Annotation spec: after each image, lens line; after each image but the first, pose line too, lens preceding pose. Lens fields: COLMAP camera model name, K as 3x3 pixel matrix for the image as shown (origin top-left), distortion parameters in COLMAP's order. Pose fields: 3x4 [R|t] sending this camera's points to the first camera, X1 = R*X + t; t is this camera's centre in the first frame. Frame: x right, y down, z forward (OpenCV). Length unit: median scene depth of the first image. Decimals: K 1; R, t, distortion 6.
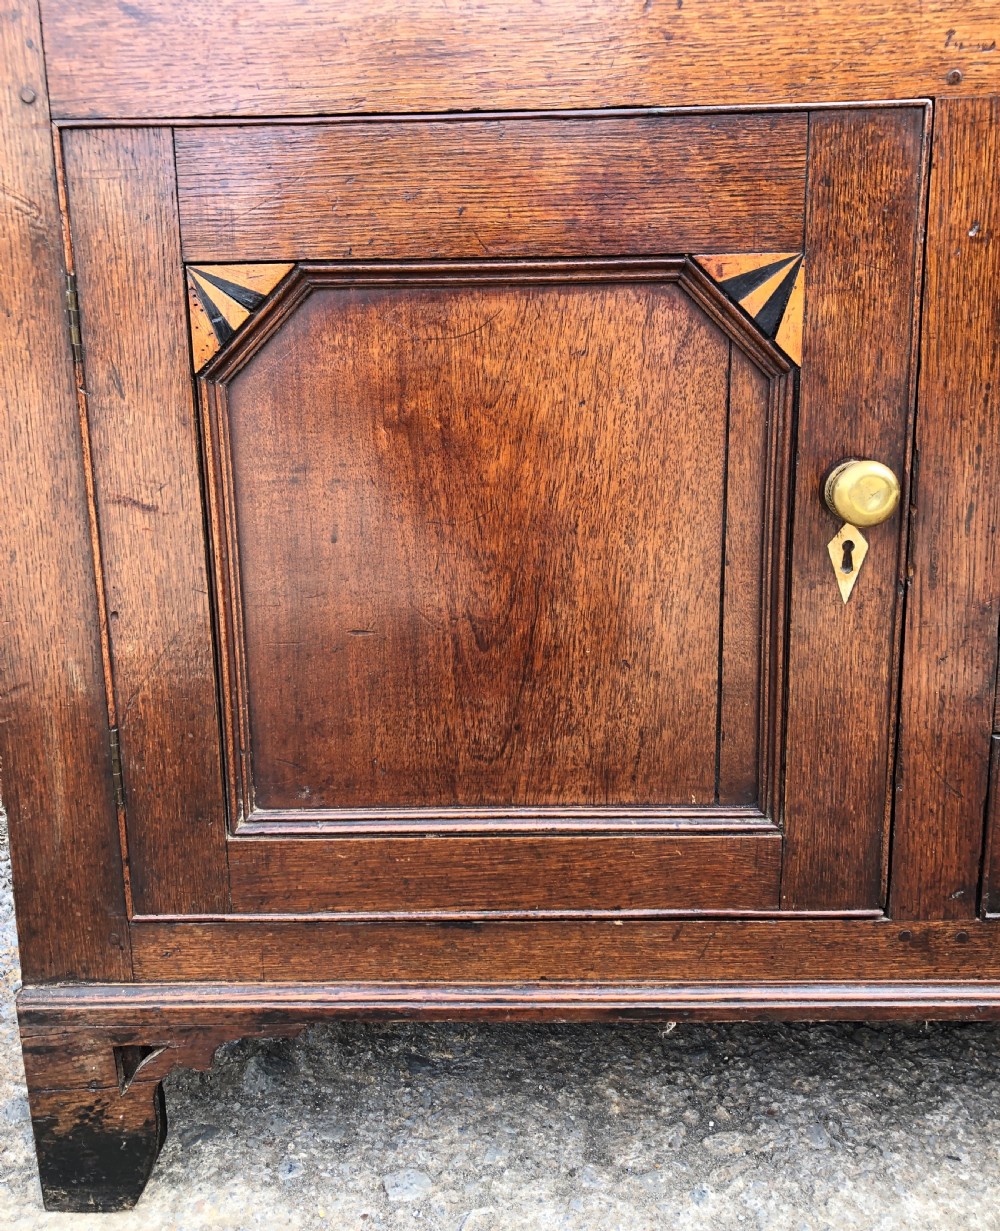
lens RADIAL K [[1092.9, 0, 503.4], [0, 1092.9, 545.1], [0, 0, 1]] dist [0.059504, -0.092279]
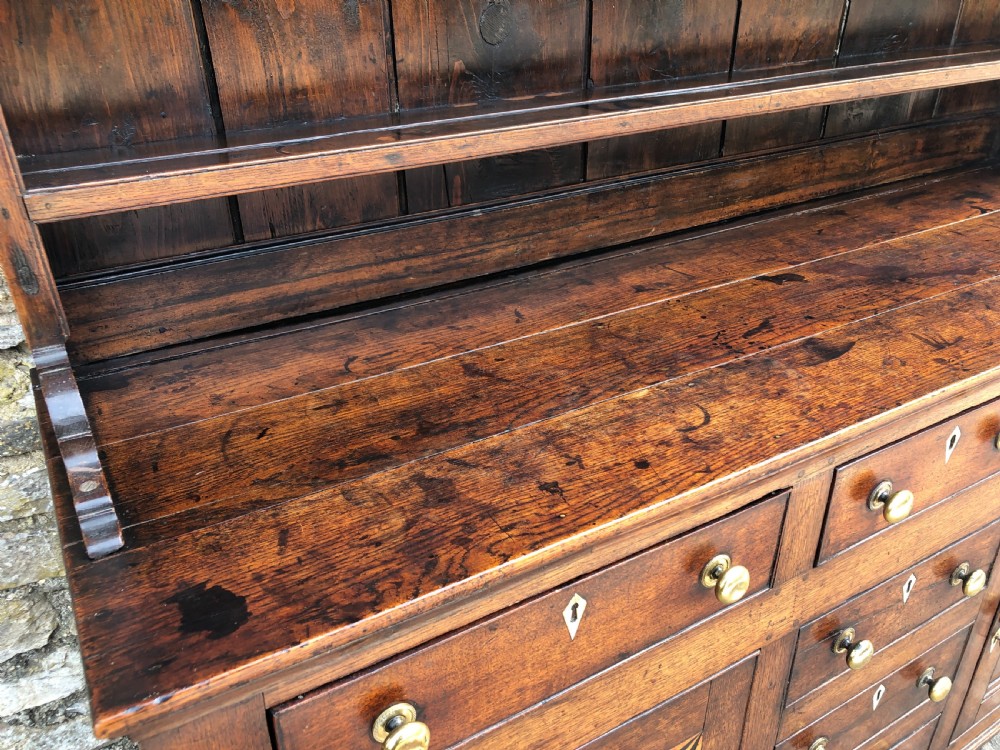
lens RADIAL K [[823.5, 0, 499.5], [0, 823.5, 357.7], [0, 0, 1]] dist [0.014591, -0.011692]
pose [[0.858788, -0.222051, 0.461710, -0.447518], [0.093441, 0.953965, 0.284990, -1.112671], [-0.503738, -0.201603, 0.840002, 0.120080]]
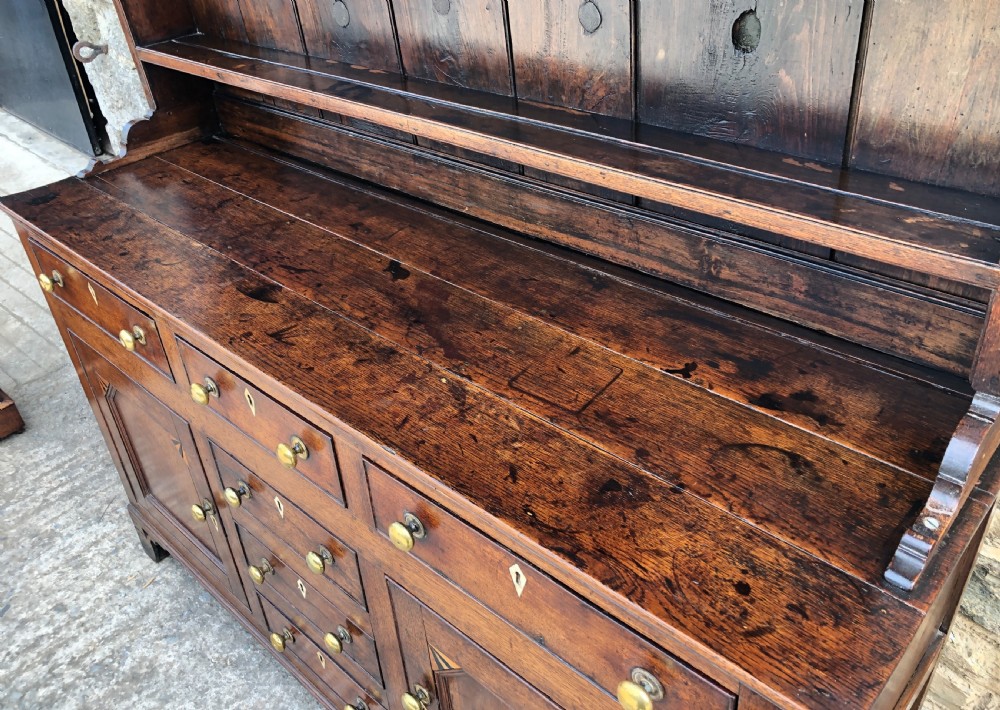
lens RADIAL K [[815.8, 0, 497.2], [0, 815.8, 322.9], [0, 0, 1]] dist [0.071643, -0.088125]
pose [[0.738762, 0.336807, -0.583773, 1.915449], [-0.089625, 0.907578, 0.410206, -1.412652], [0.667981, -0.250724, 0.700671, 0.029931]]
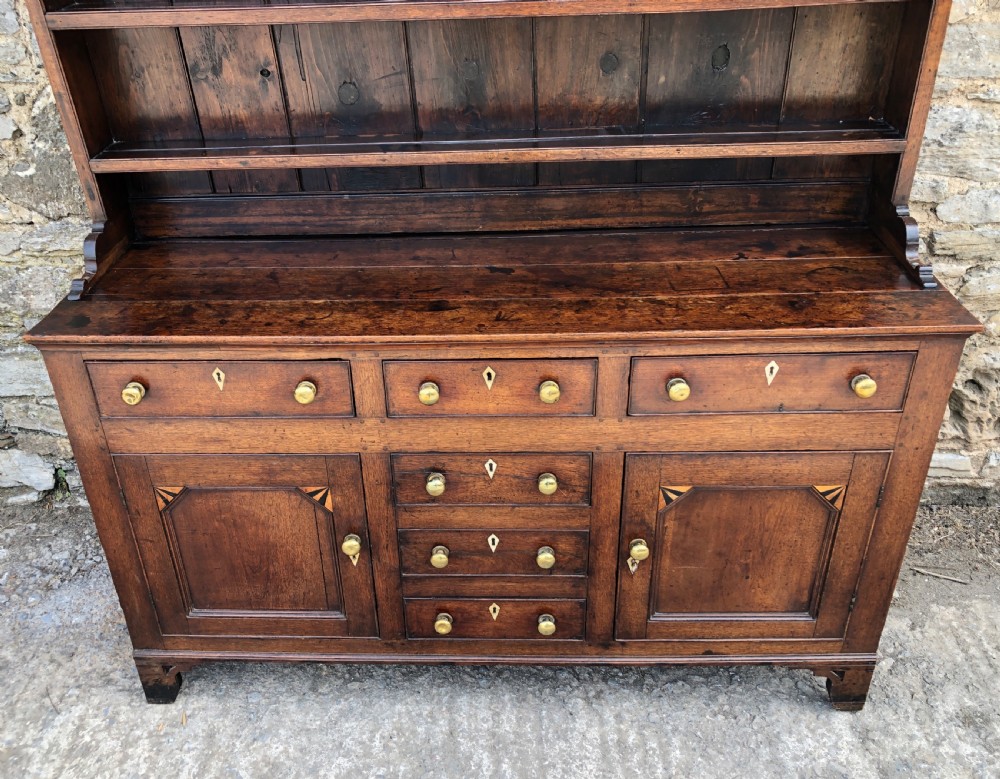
lens RADIAL K [[898.1, 0, 467.1], [0, 898.1, 388.7], [0, 0, 1]] dist [0.029946, -0.020495]
pose [[0.999200, 0.006696, -0.039420, 0.710125], [0.006503, 0.945543, 0.325434, -1.283746], [0.039452, -0.325430, 0.944743, -1.355809]]
